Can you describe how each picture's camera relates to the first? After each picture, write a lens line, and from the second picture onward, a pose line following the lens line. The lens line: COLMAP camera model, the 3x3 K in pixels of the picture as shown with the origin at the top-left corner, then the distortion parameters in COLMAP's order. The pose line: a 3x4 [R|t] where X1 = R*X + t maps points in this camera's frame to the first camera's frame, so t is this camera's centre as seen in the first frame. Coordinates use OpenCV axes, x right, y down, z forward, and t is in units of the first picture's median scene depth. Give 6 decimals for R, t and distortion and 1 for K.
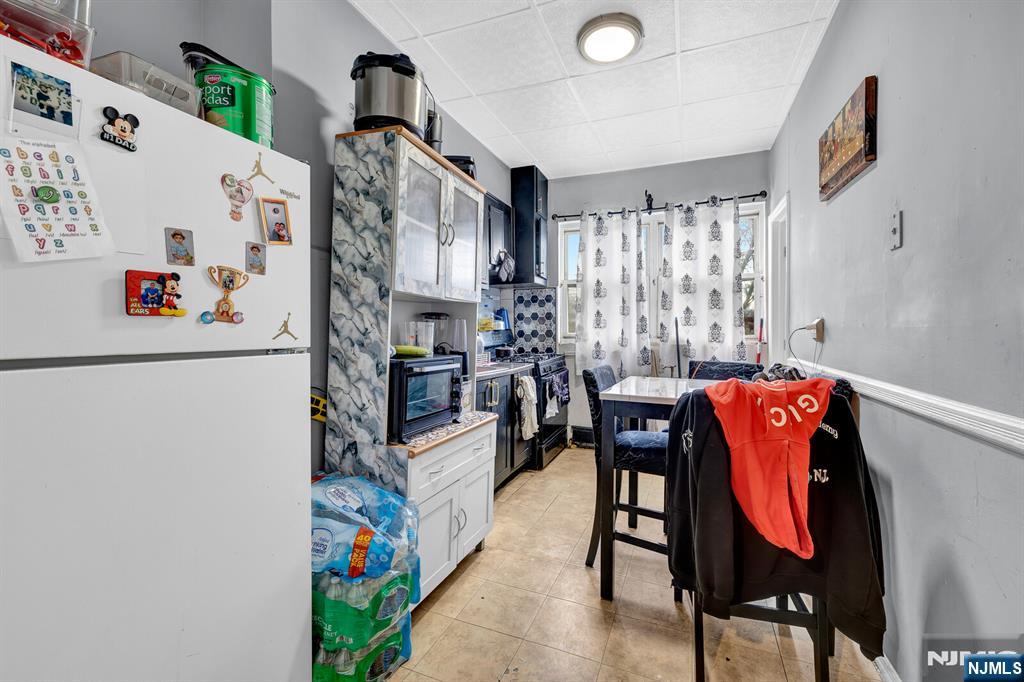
lens RADIAL K [[432.4, 0, 516.2], [0, 432.4, 335.3], [0, 0, 1]] dist [-0.000764, 0.000002]
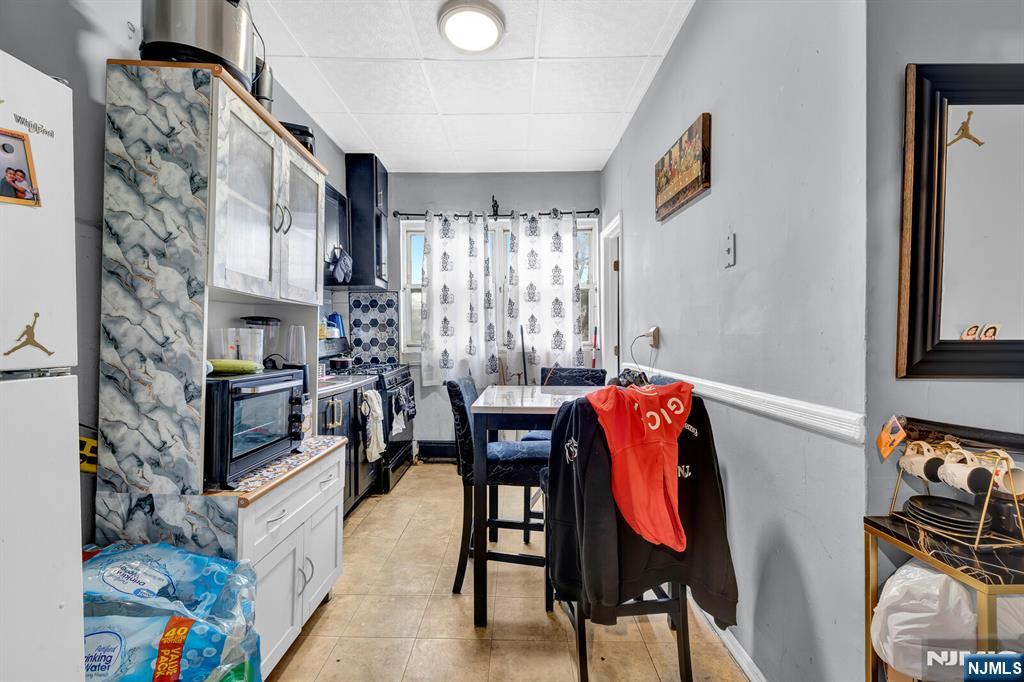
lens RADIAL K [[442.6, 0, 509.2], [0, 442.6, 346.6], [0, 0, 1]] dist [-0.000136, 0.000108]
pose [[0.930265, -0.011013, 0.366723, -0.078190], [0.008055, 0.999922, 0.009594, -0.002176], [-0.366800, -0.005971, 0.930281, 0.092268]]
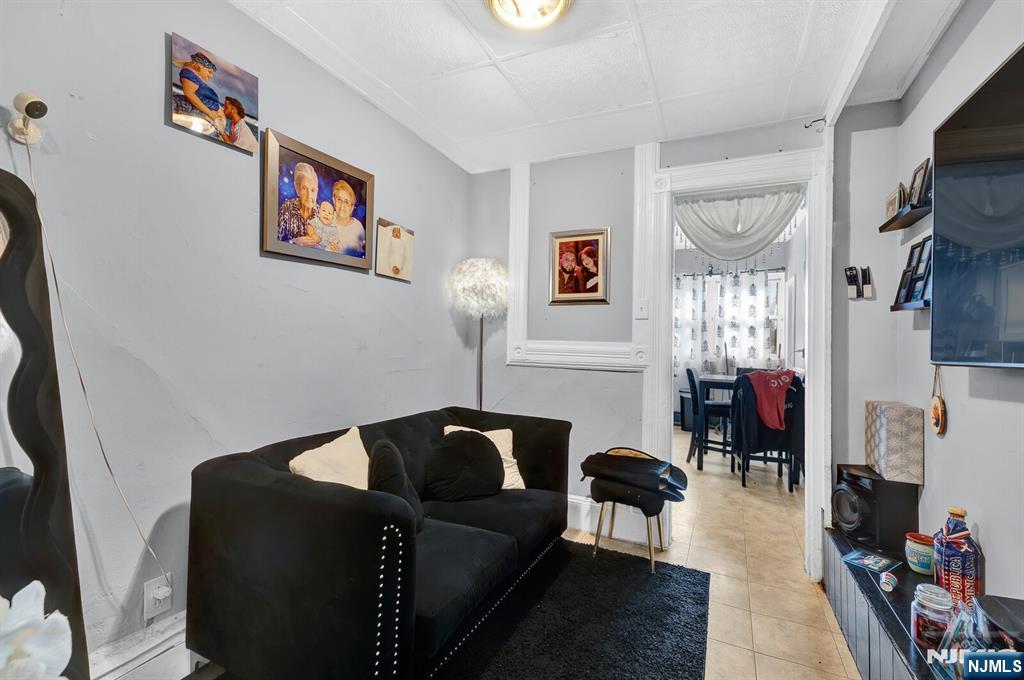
lens RADIAL K [[448.9, 0, 512.0], [0, 448.9, 340.0], [0, 0, 1]] dist [-0.000797, -0.000053]
pose [[0.997898, 0.024502, -0.059997, -0.658564], [-0.025616, 0.999512, -0.017875, 0.002333], [0.059529, 0.019374, 0.998039, -1.434516]]
